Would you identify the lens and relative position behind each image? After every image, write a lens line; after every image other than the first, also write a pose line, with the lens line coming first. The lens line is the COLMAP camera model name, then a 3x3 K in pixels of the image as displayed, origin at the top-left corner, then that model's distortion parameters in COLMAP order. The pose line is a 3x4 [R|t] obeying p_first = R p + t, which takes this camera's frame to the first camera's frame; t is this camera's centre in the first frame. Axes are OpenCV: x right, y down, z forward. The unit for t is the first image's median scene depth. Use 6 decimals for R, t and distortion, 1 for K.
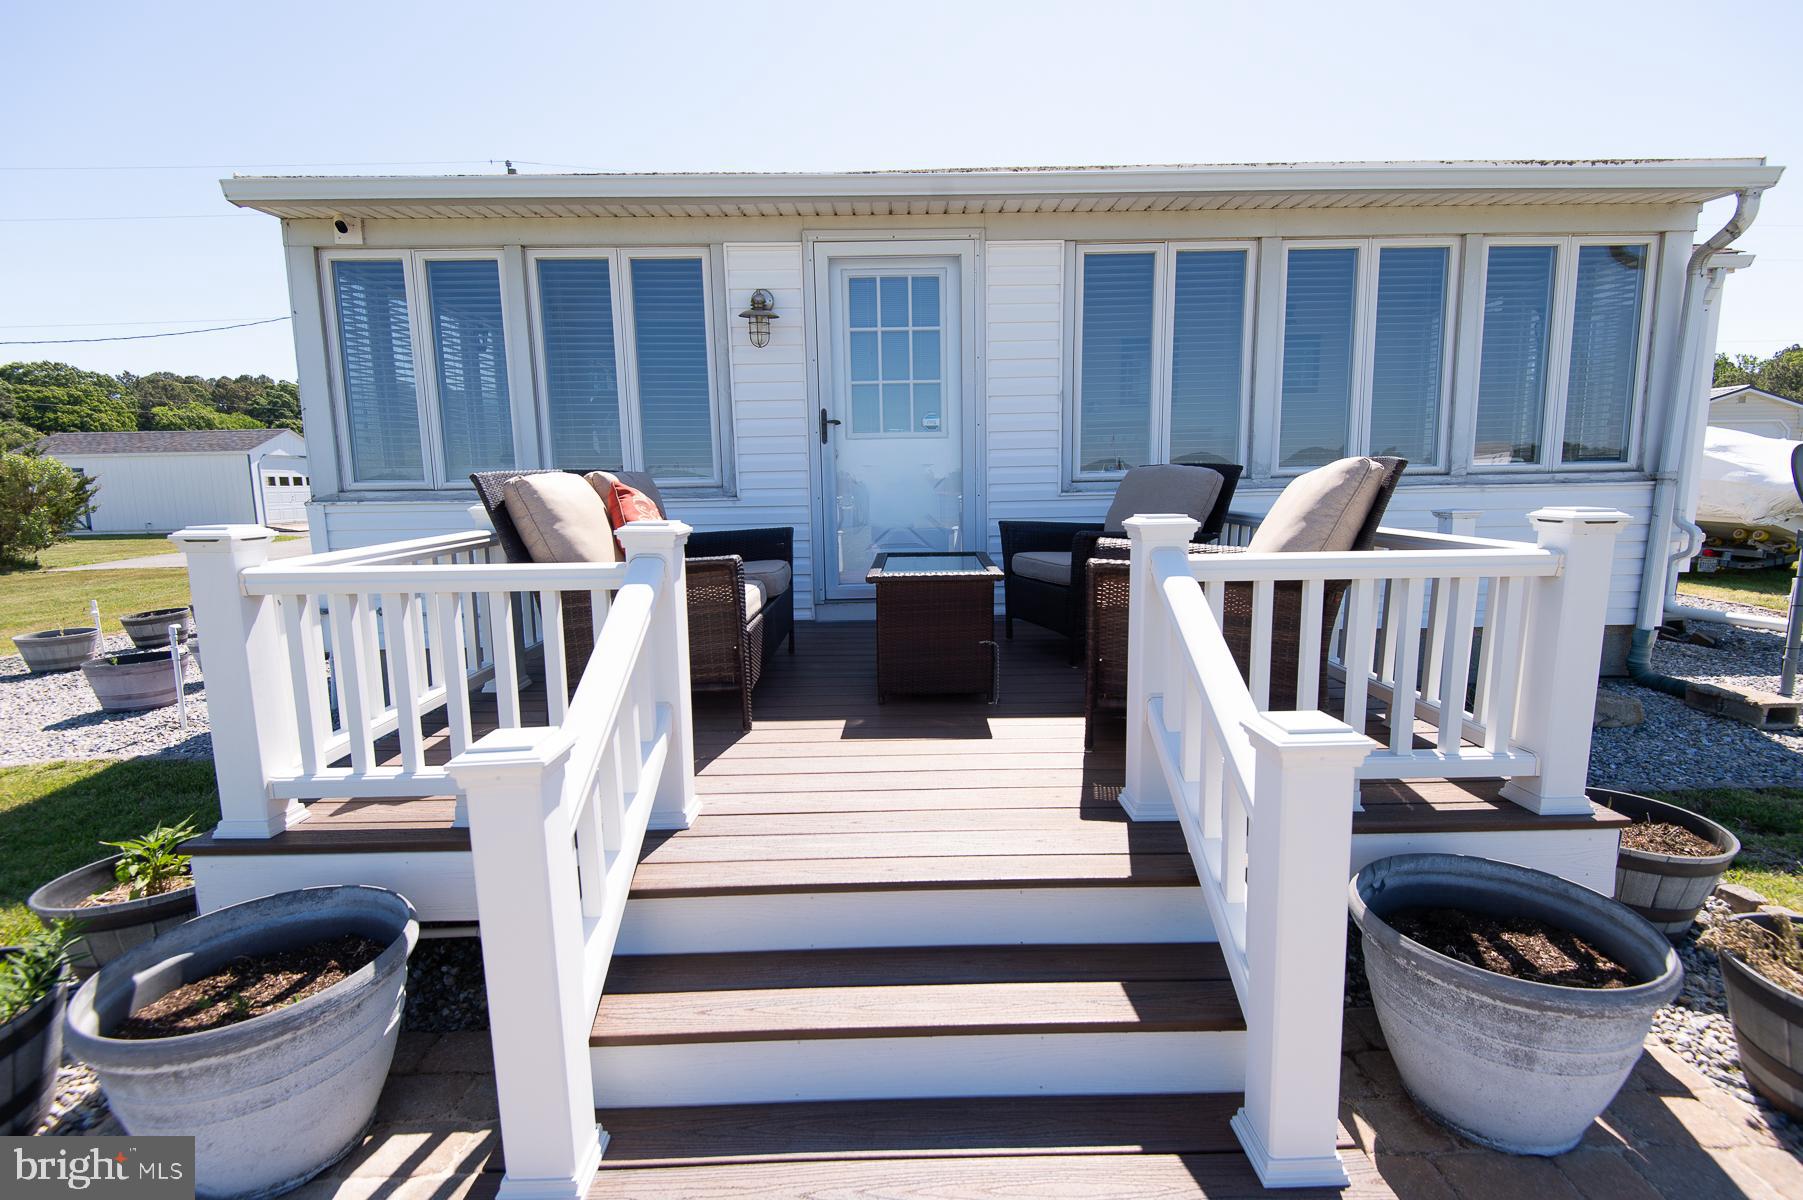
lens RADIAL K [[826.3, 0, 908.5], [0, 826.3, 597.8], [0, 0, 1]] dist [0.037687, -0.026203]
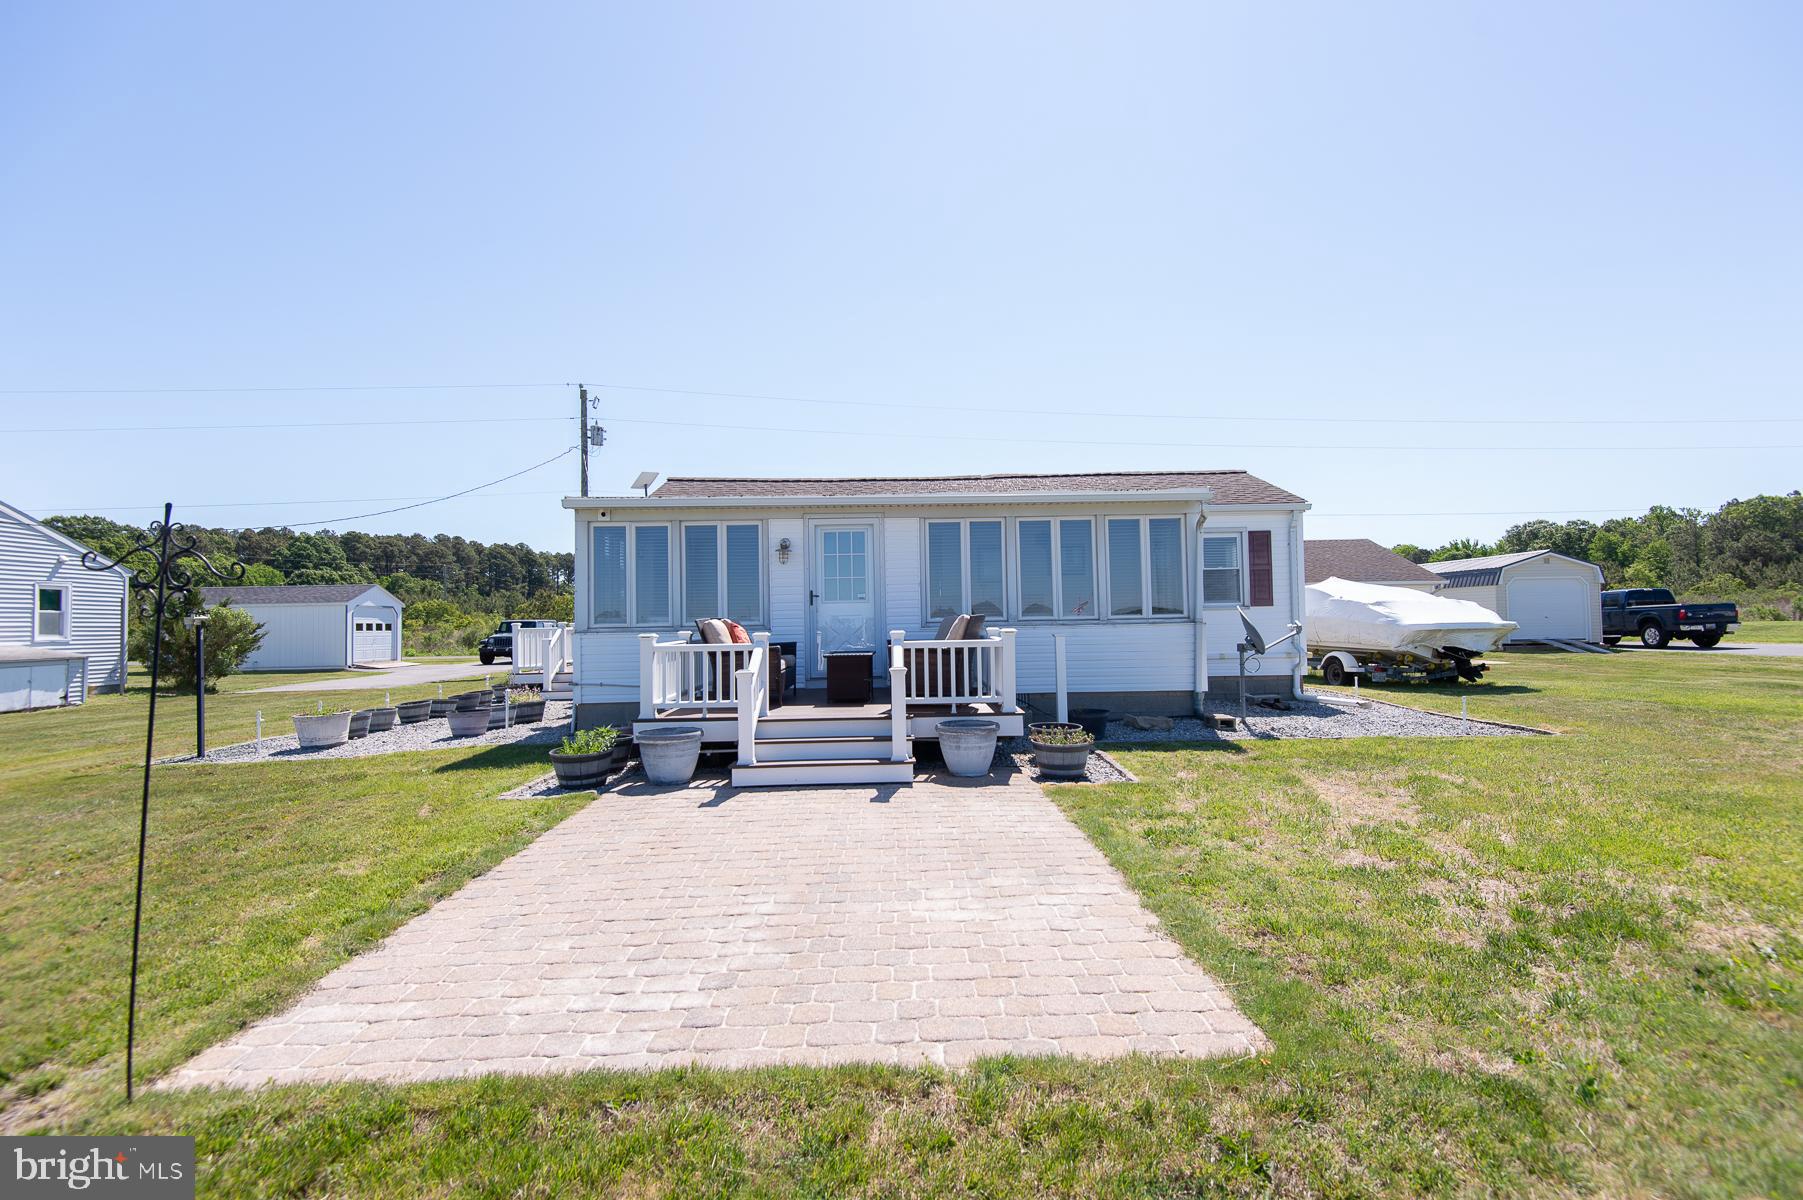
lens RADIAL K [[826.3, 0, 908.5], [0, 826.3, 597.8], [0, 0, 1]] dist [0.037687, -0.026203]
pose [[0.999993, -0.001319, 0.003559, 0.147066], [0.001915, 0.984937, -0.172902, 0.171856], [-0.003277, 0.172908, 0.984933, -1.160370]]
